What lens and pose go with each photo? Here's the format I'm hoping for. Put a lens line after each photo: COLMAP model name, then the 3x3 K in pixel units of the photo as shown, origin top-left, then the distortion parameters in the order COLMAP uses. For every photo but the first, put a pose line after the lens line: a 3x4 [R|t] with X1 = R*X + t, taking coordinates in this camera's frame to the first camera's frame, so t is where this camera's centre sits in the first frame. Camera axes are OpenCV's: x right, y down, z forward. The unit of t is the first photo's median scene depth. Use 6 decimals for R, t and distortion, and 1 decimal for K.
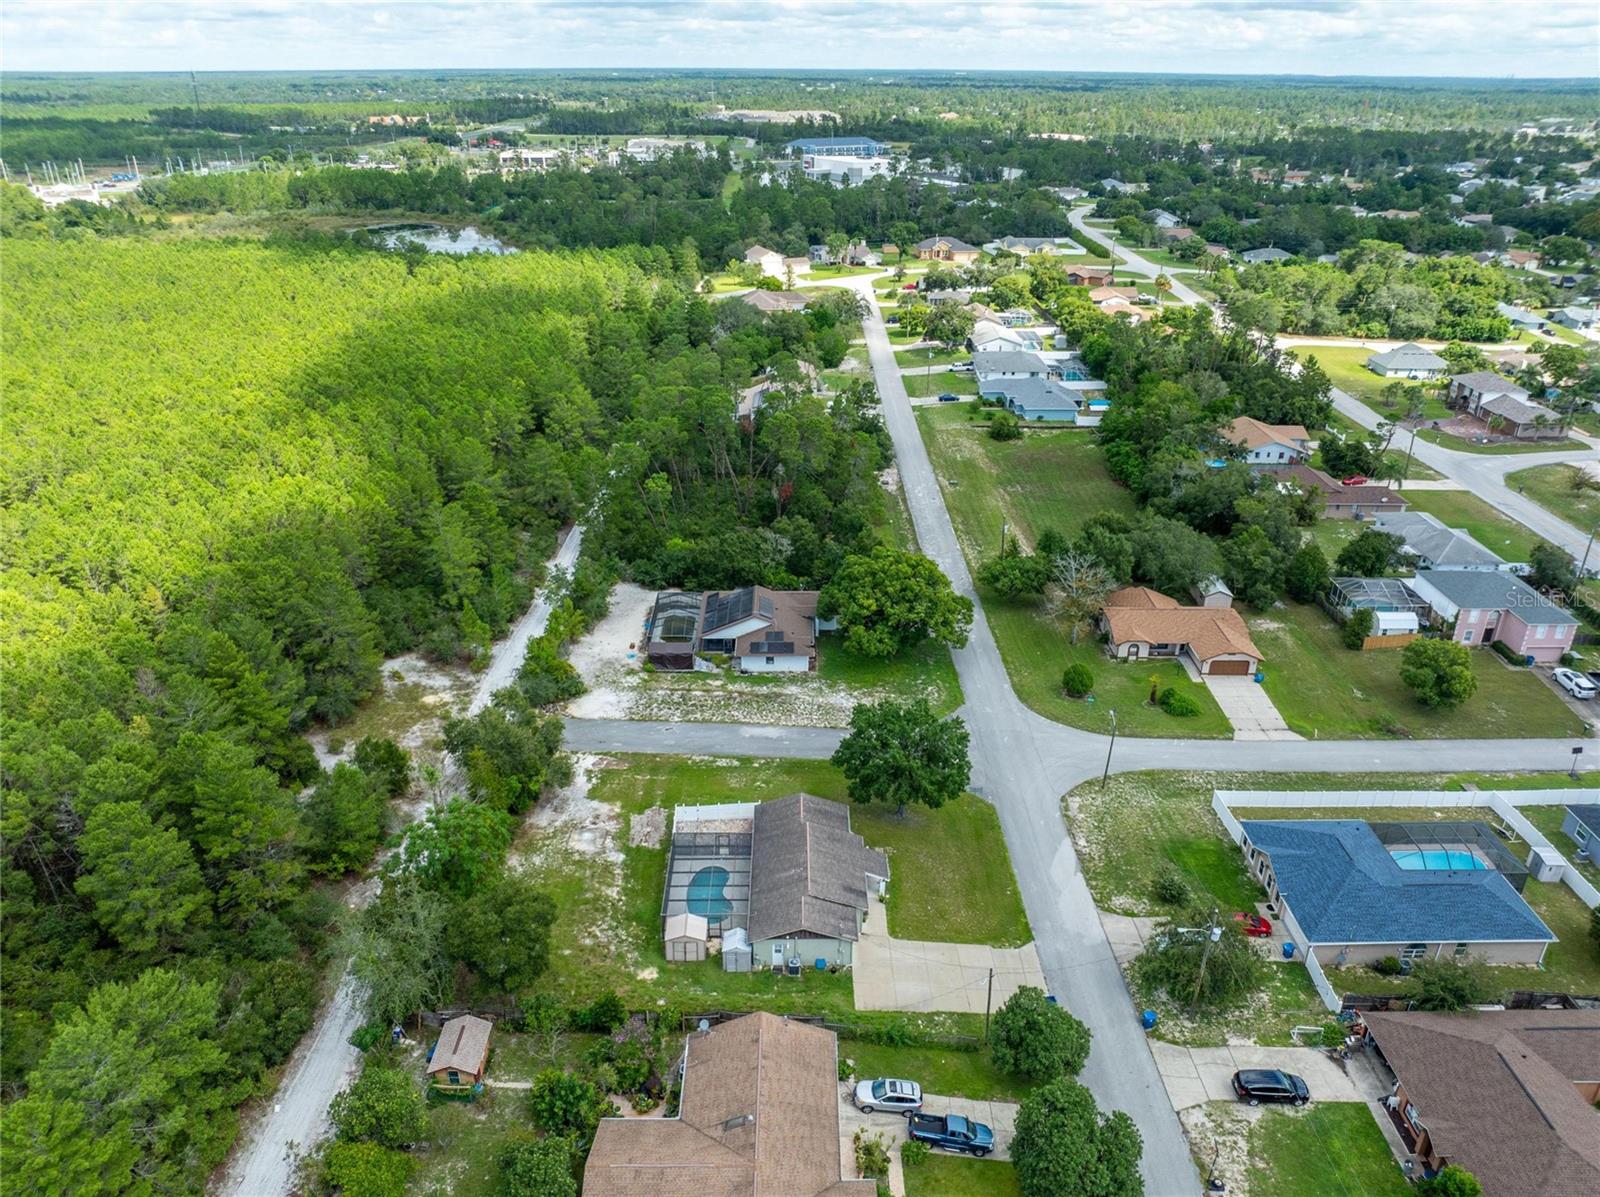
lens RADIAL K [[1118.5, 0, 809.2], [0, 1118.5, 602.5], [0, 0, 1]] dist [-0.034343, -0.003420]
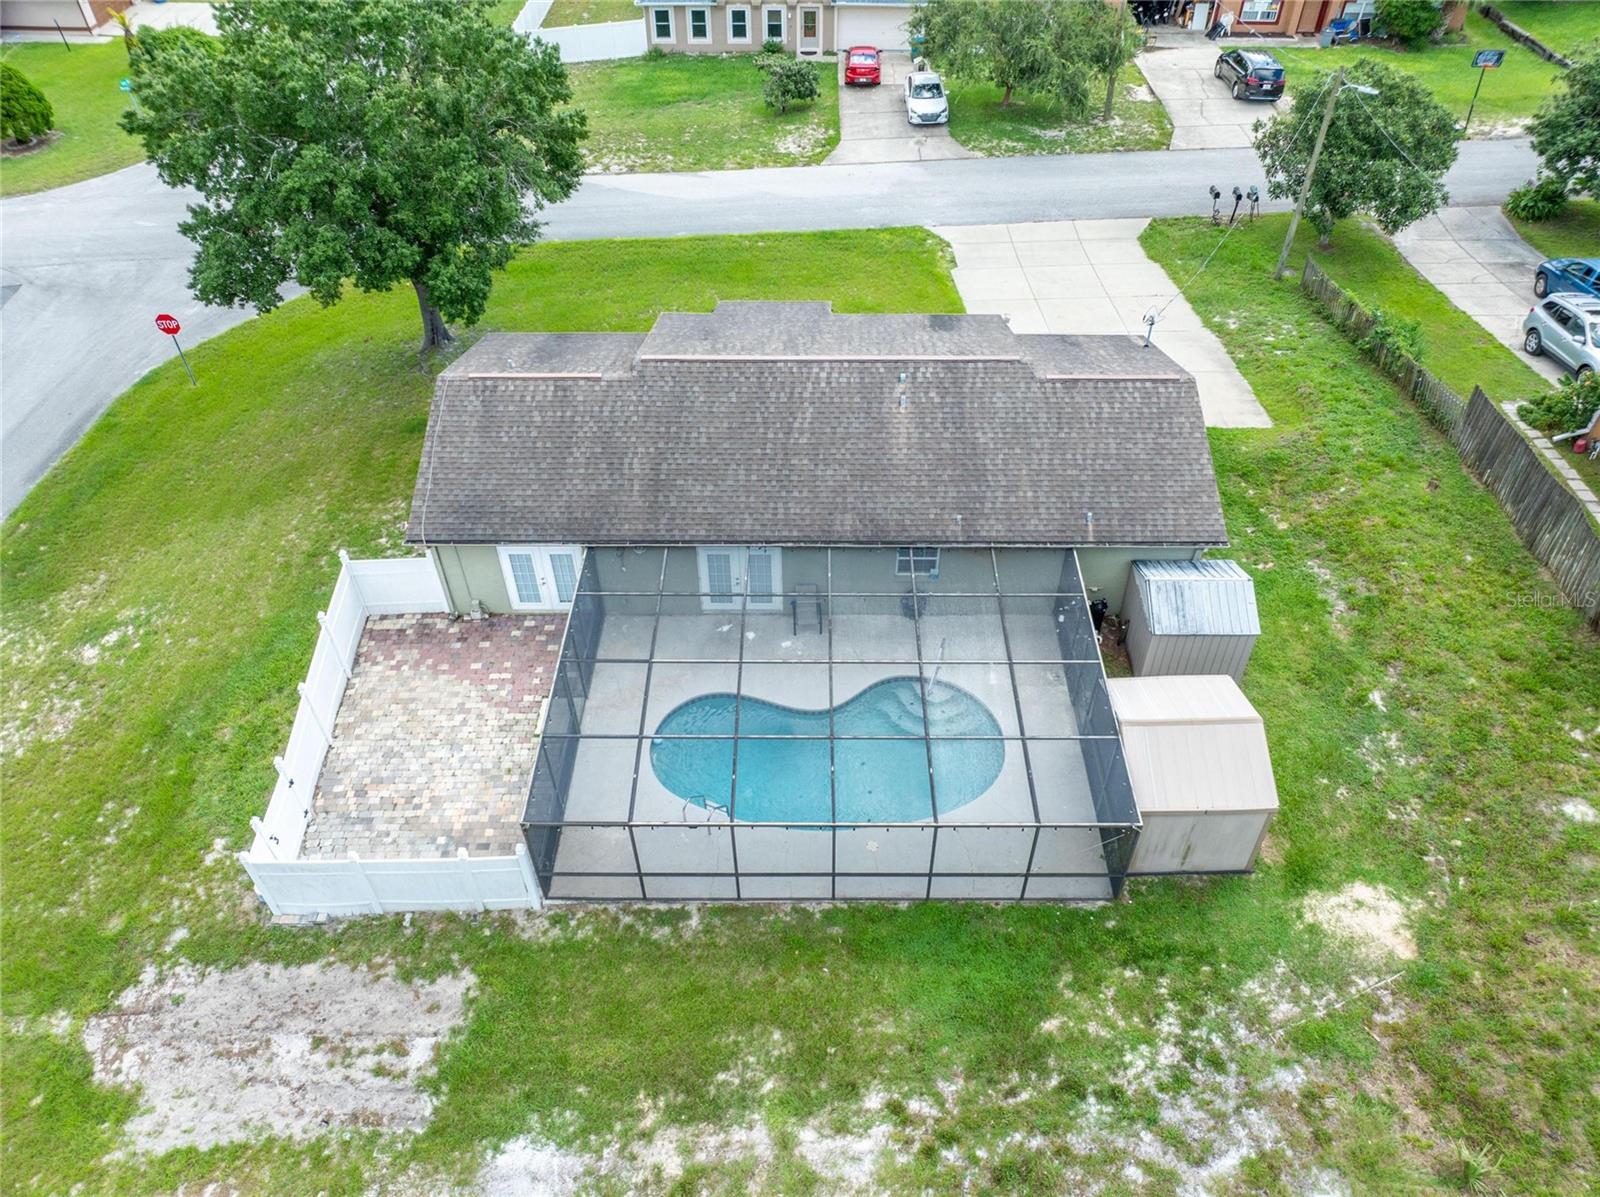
lens RADIAL K [[1118.5, 0, 809.2], [0, 1118.5, 602.5], [0, 0, 1]] dist [-0.034343, -0.003420]
pose [[0.018198, -0.708117, 0.705861, -0.165409], [0.434026, 0.641586, 0.632447, 0.058357], [-0.900717, 0.294852, 0.319016, 0.634821]]
